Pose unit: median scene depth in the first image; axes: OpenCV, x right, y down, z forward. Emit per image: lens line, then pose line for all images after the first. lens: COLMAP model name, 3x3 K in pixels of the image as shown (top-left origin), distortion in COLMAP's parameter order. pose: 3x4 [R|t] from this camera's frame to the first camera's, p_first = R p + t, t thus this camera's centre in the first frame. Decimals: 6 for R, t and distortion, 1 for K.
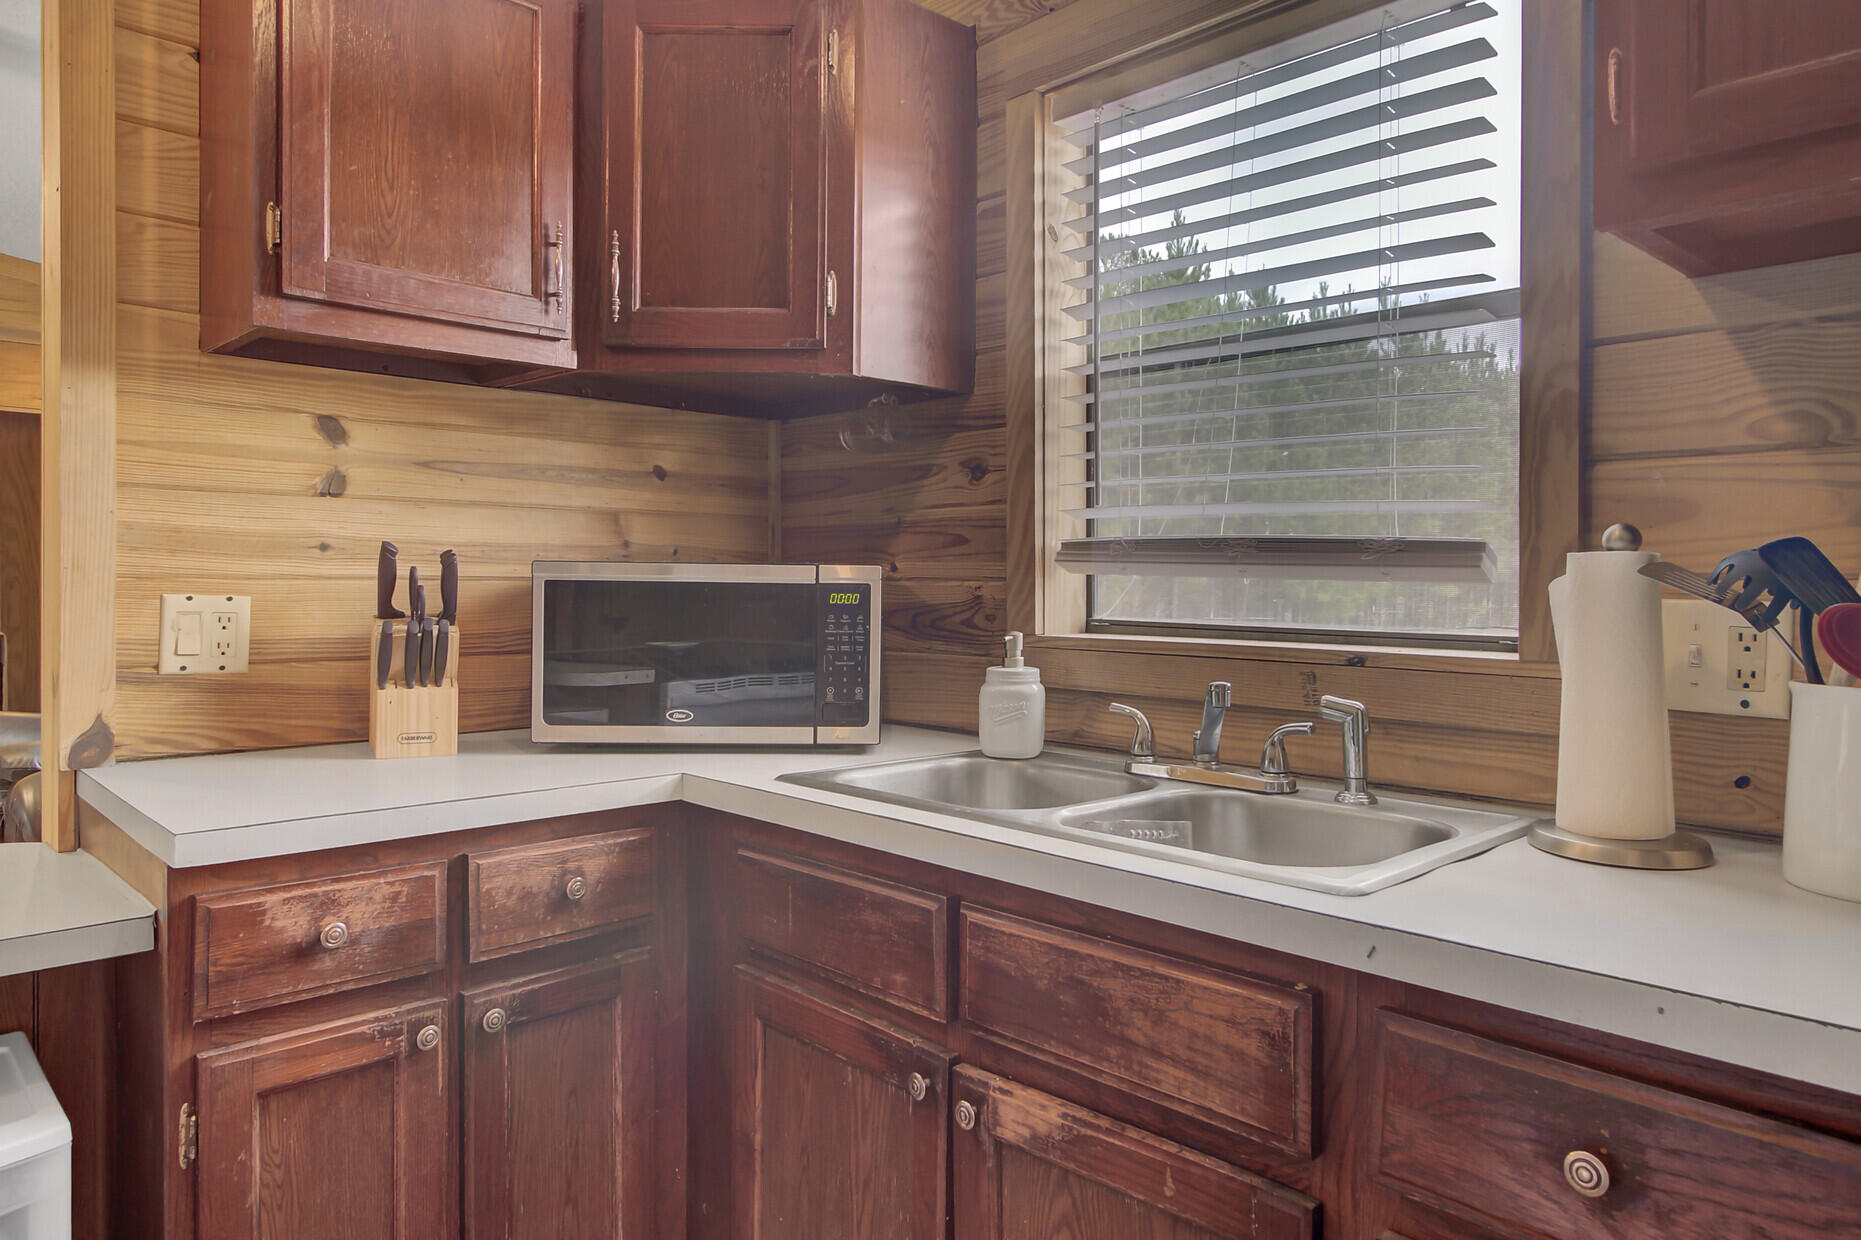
lens RADIAL K [[1229.1, 0, 936.0], [0, 1229.1, 587.5], [0, 0, 1]] dist [0.098085, 0.000125]
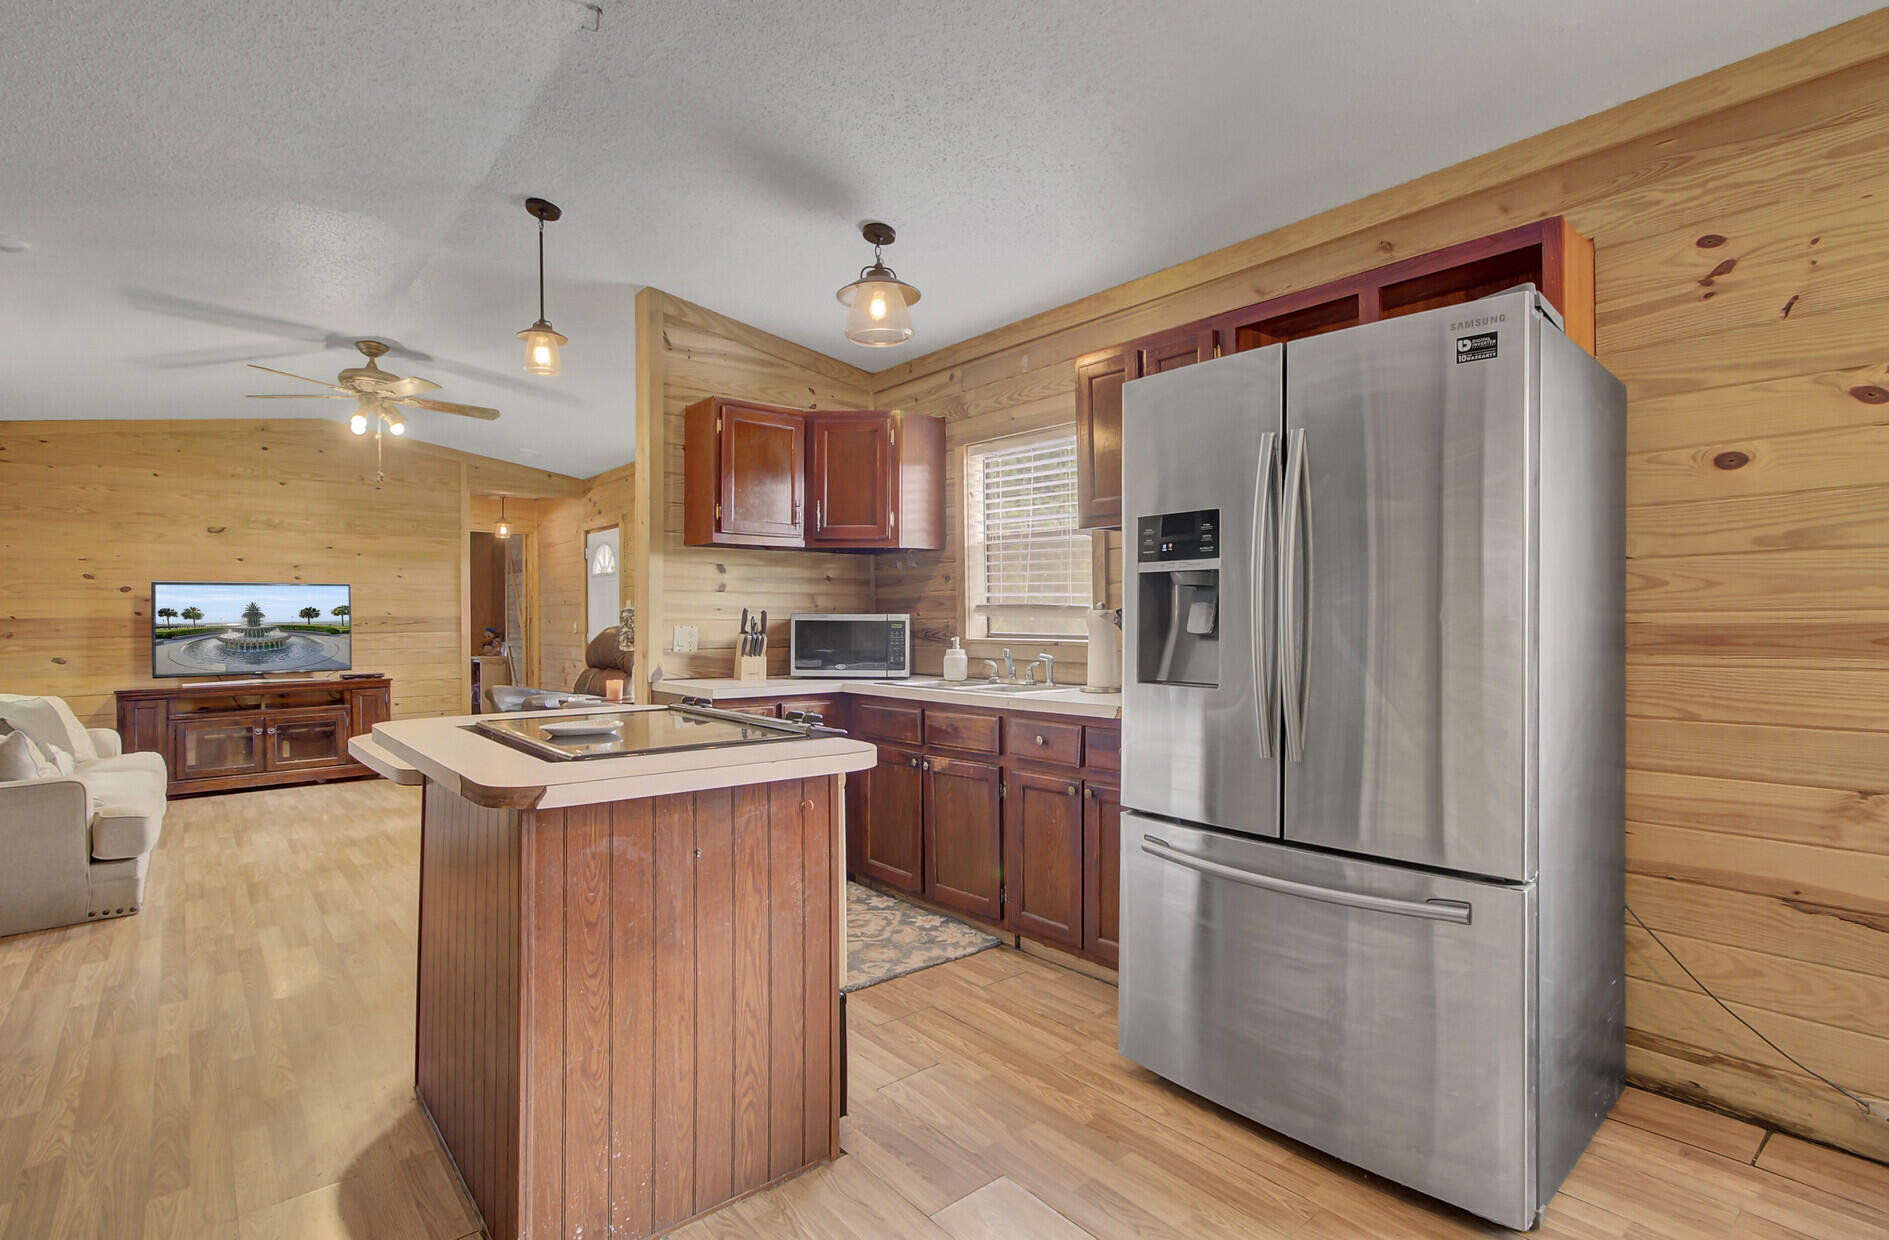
lens RADIAL K [[883.9, 0, 944.5], [0, 883.9, 620.0], [0, 0, 1]] dist [-0.001199, 0.000554]
pose [[0.998534, -0.007253, -0.053646, 0.147488], [0.006913, 0.999955, -0.006524, 0.009563], [0.053691, 0.006143, 0.998539, -1.051133]]
